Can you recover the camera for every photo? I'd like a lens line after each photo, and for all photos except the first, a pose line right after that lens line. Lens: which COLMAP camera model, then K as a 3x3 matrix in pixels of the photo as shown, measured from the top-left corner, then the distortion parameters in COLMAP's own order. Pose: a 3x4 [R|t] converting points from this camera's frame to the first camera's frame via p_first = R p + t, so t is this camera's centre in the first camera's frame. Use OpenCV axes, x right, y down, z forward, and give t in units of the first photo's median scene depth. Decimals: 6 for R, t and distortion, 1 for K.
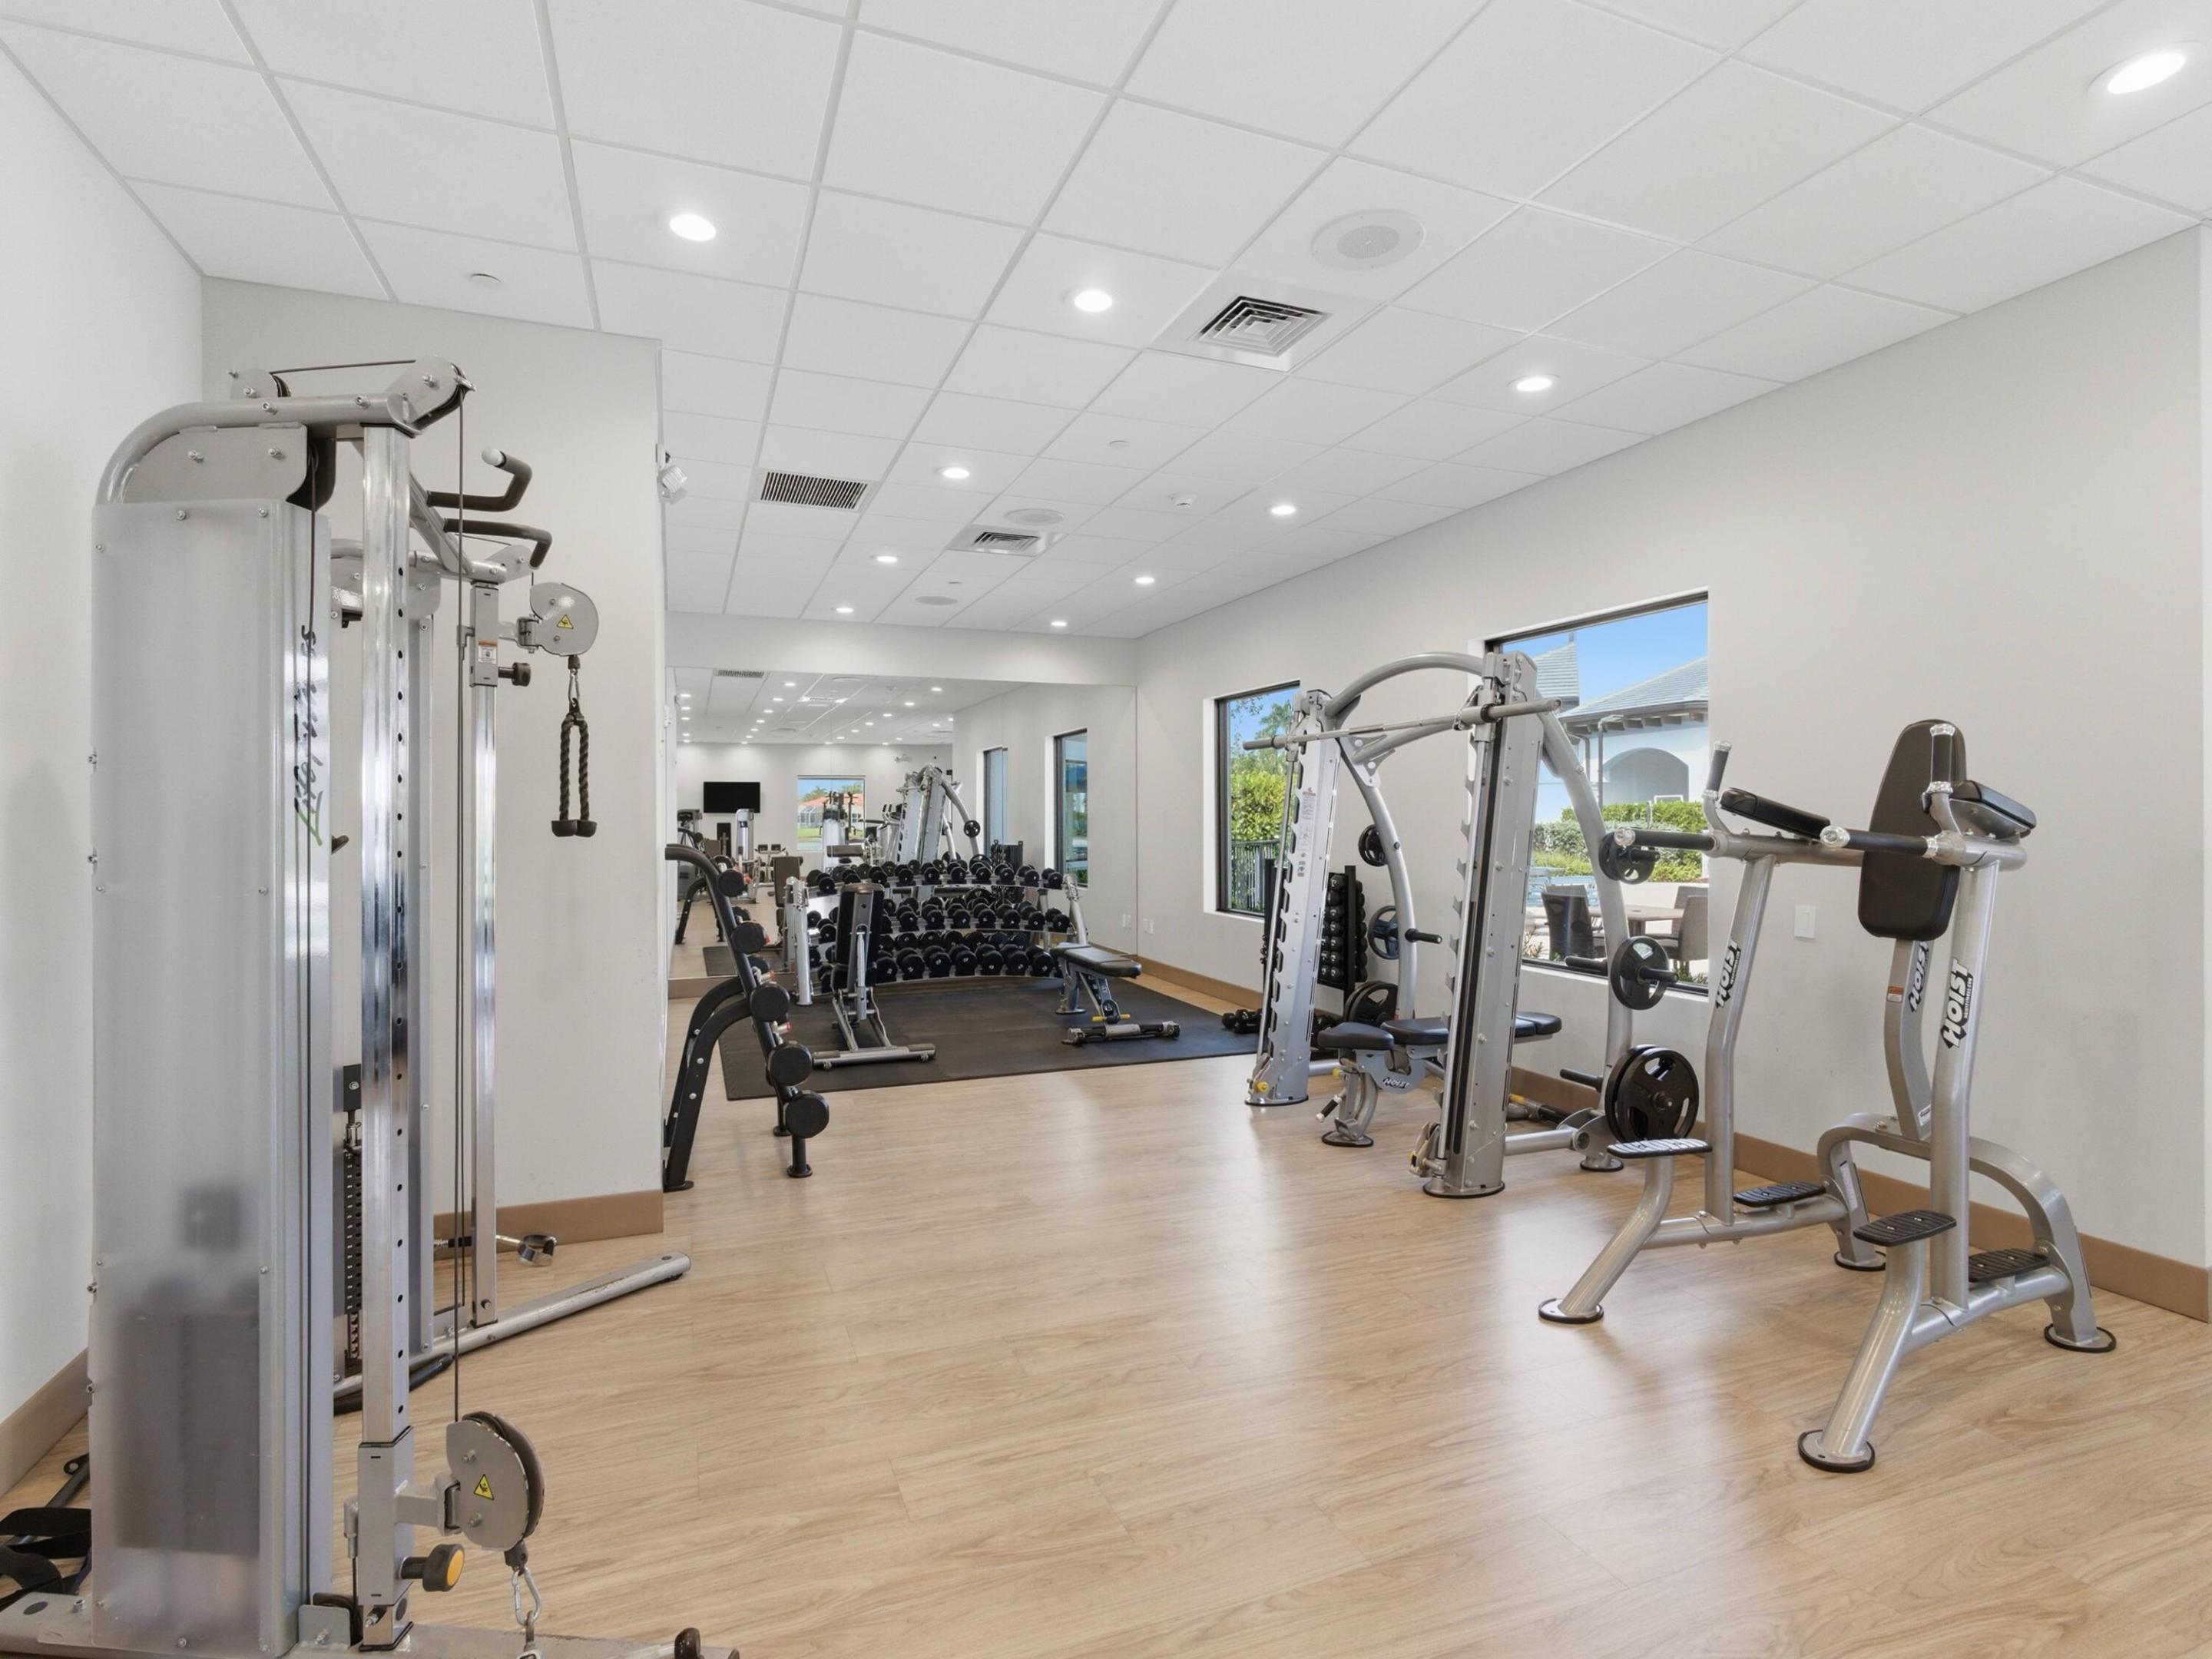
lens RADIAL K [[1054.8, 0, 1043.9], [0, 1054.8, 821.4], [0, 0, 1]] dist [-0.001452, -0.000106]
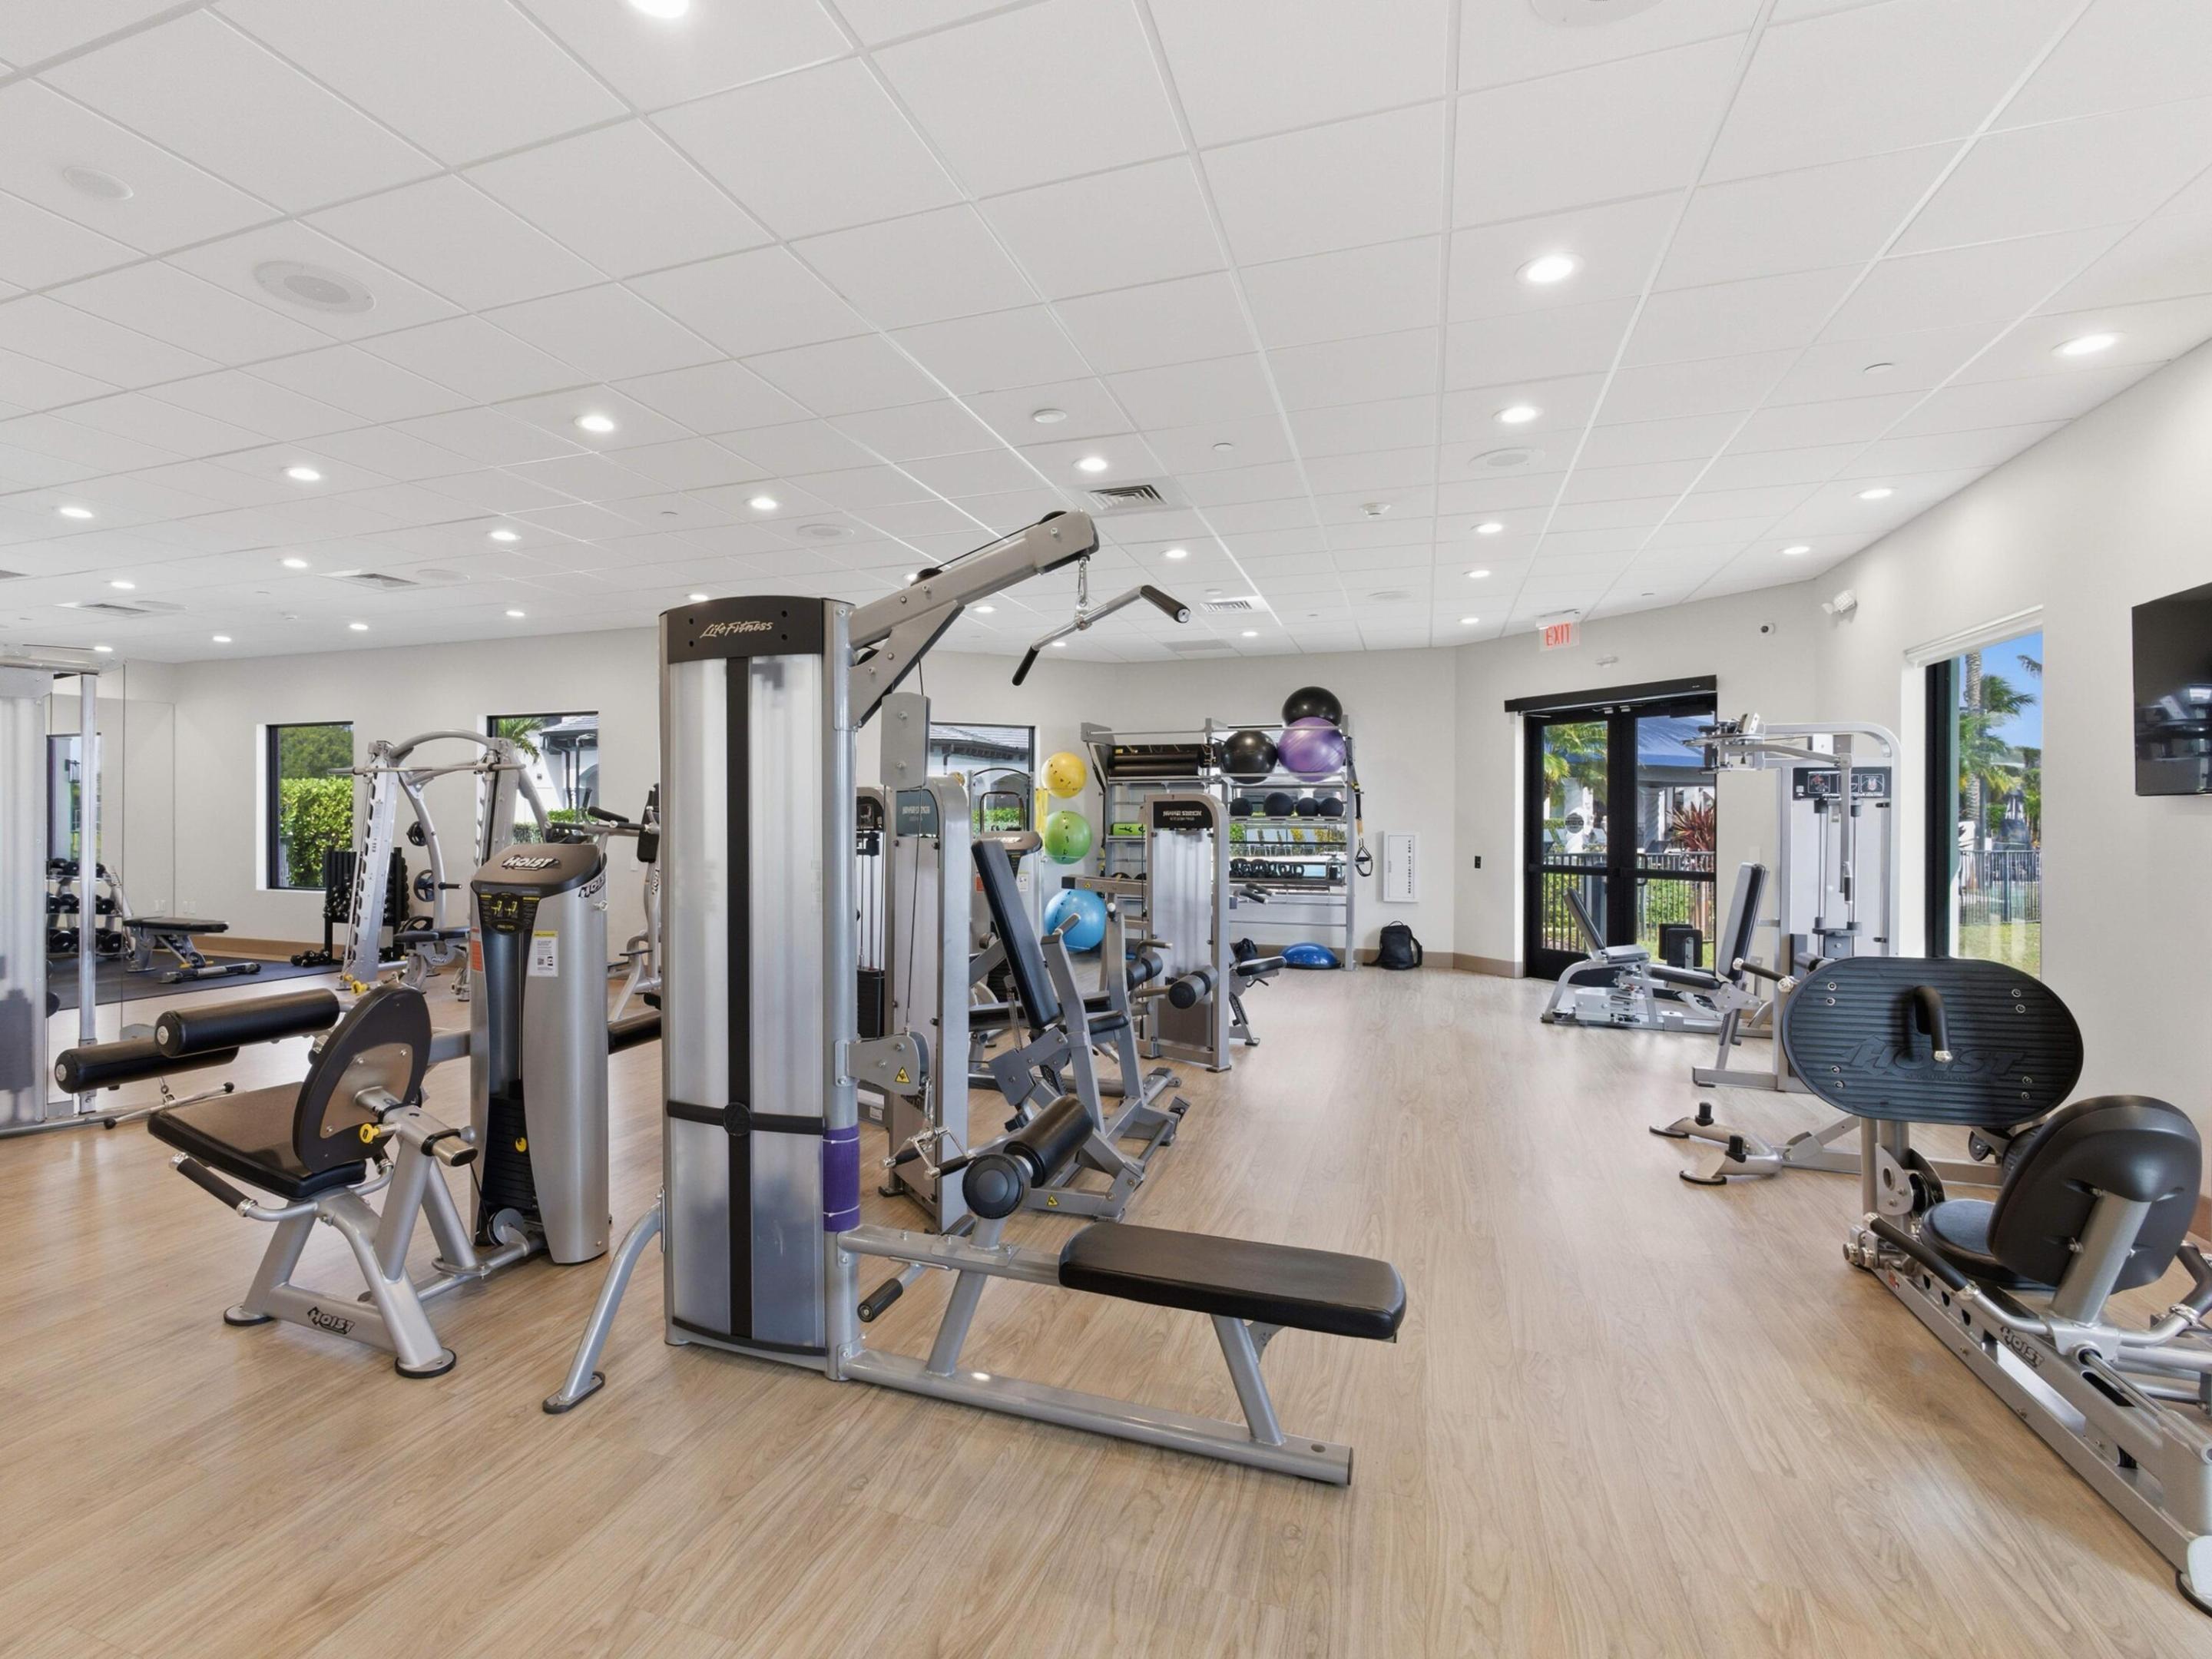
lens RADIAL K [[1054.8, 0, 1043.9], [0, 1054.8, 821.4], [0, 0, 1]] dist [-0.001452, -0.000106]
pose [[0.626053, 0.005060, 0.779764, -0.382521], [-0.003582, 0.999987, -0.003614, 0.005373], [-0.779772, -0.000531, 0.626063, -0.850045]]
